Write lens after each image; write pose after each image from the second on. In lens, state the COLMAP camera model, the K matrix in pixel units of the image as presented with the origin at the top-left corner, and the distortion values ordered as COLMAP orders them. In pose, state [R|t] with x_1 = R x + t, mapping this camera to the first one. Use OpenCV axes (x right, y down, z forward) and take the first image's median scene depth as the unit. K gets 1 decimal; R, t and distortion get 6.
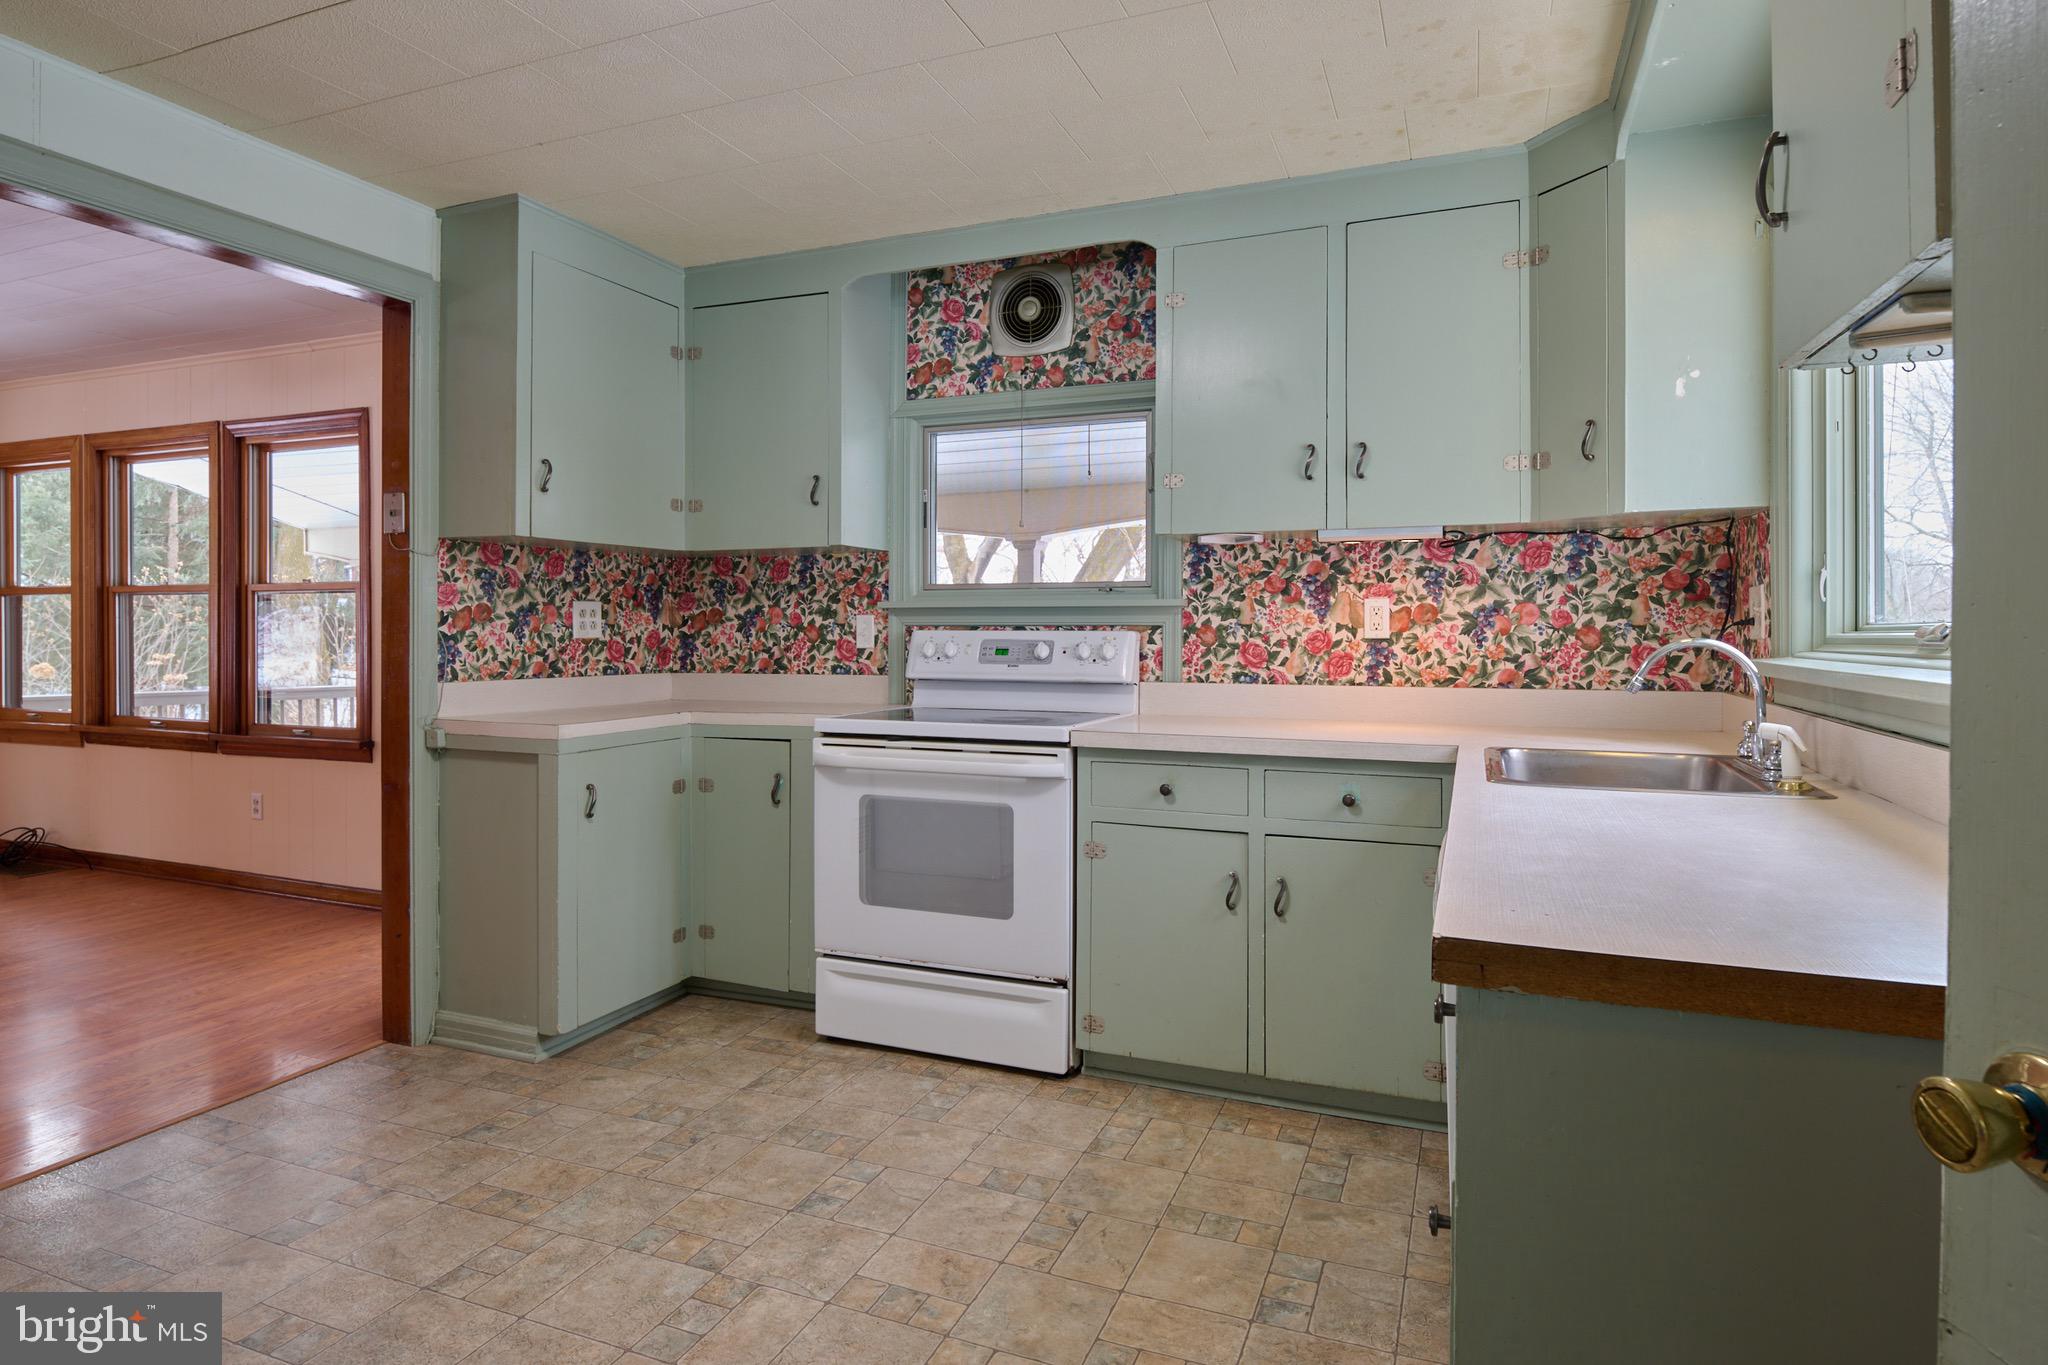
lens RADIAL K [[1134.5, 0, 1014.5], [0, 1134.5, 634.1], [0, 0, 1]] dist [0.002278, -0.007510]
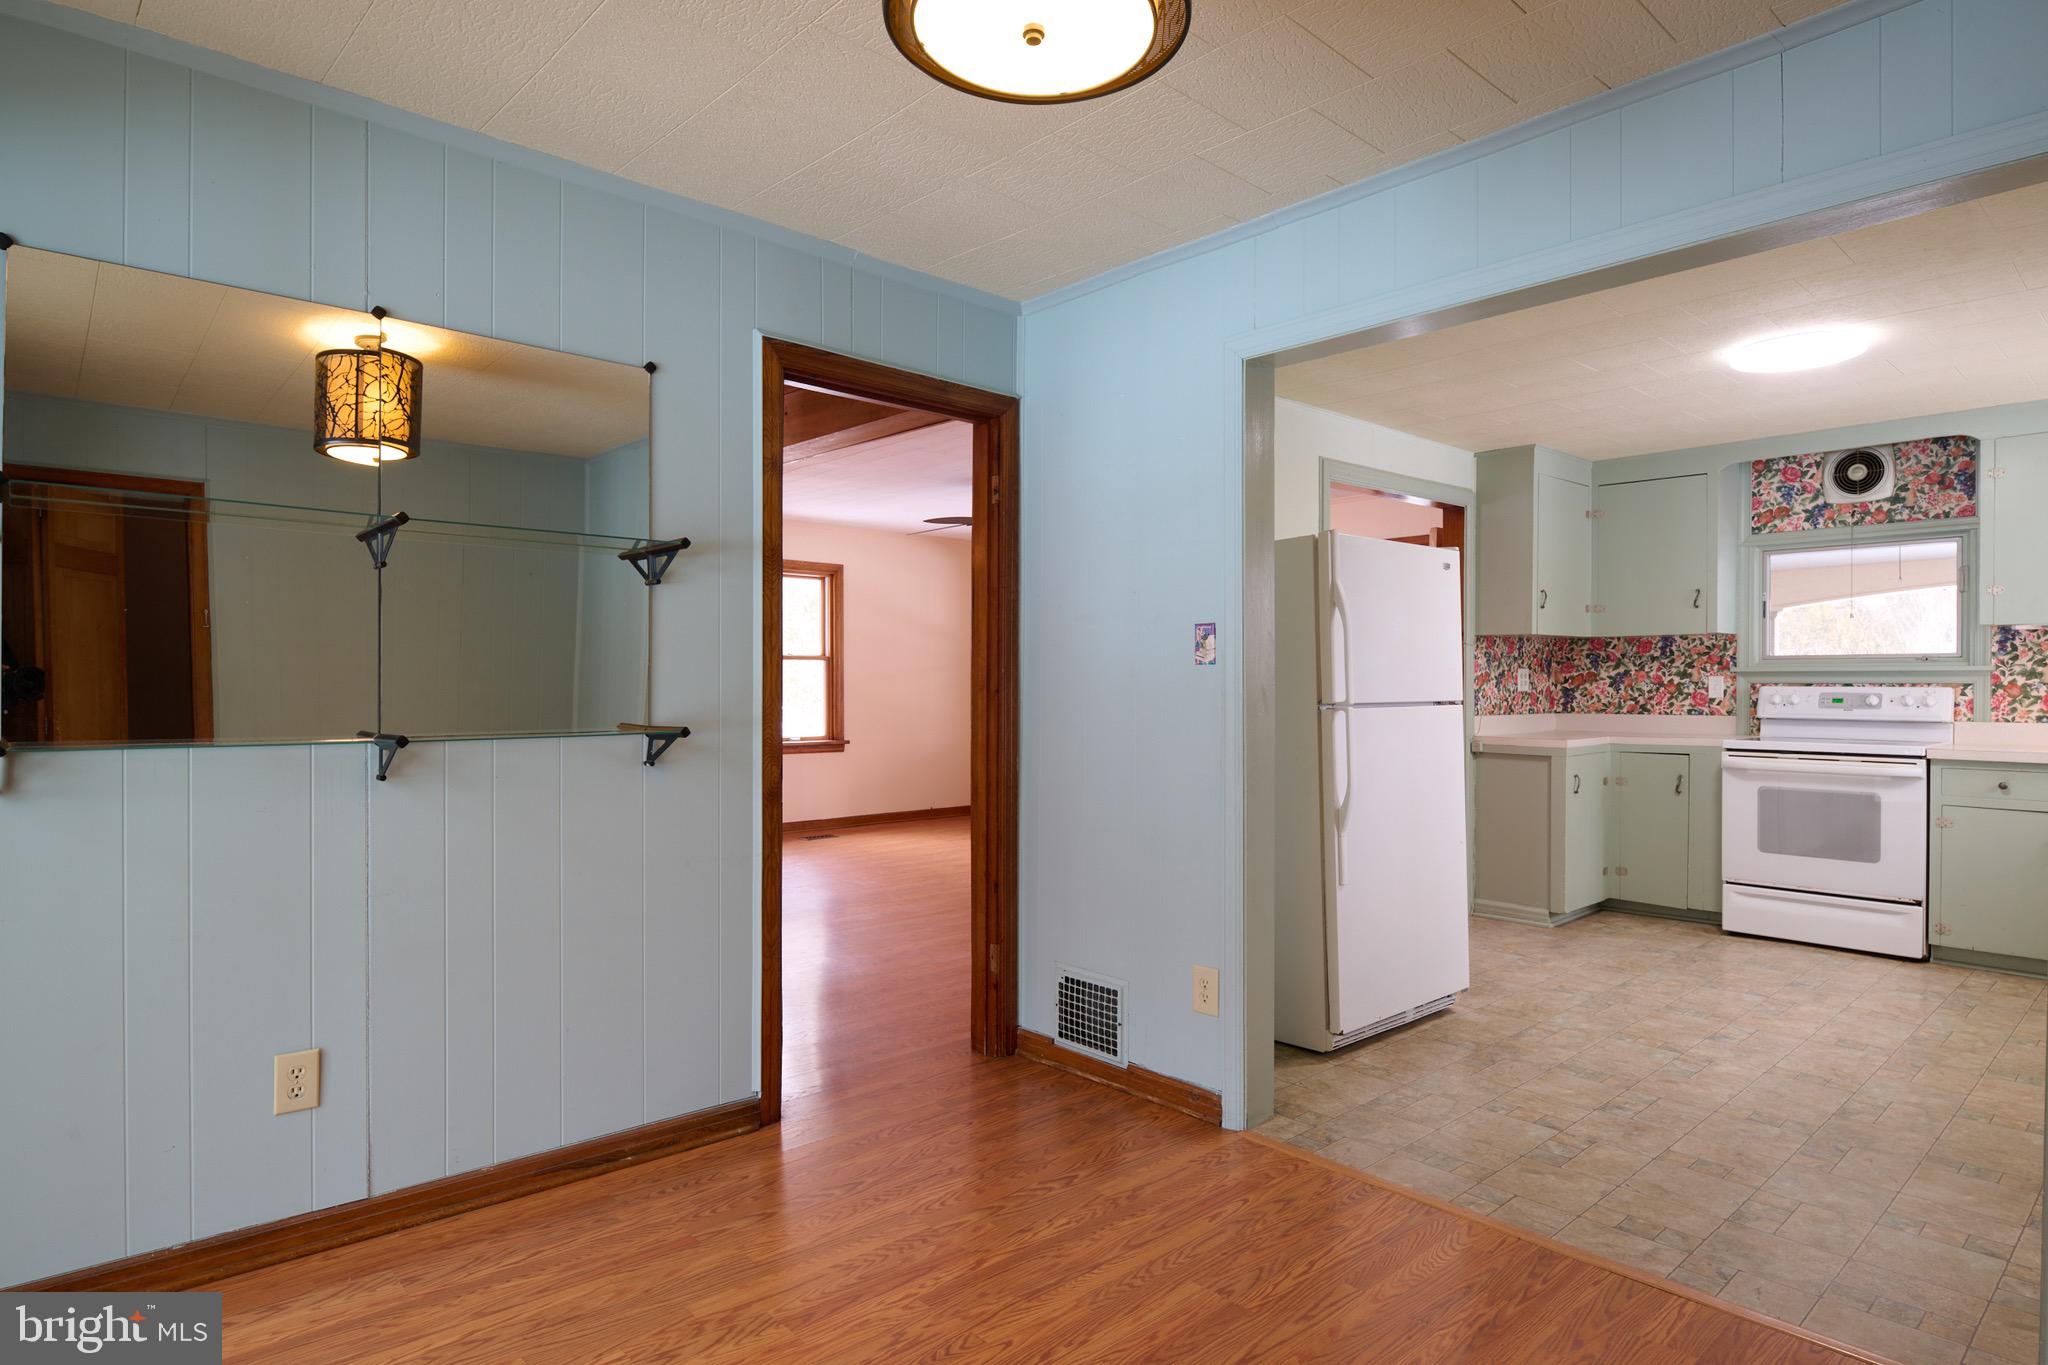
lens RADIAL K [[1134.5, 0, 1025.5], [0, 1134.5, 680.7], [0, 0, 1]] dist [0.002278, -0.007510]
pose [[0.900720, -0.001566, -0.434397, -0.329360], [-0.000486, 0.999989, -0.004614, -0.003632], [0.434399, 0.004367, 0.900710, -0.831915]]
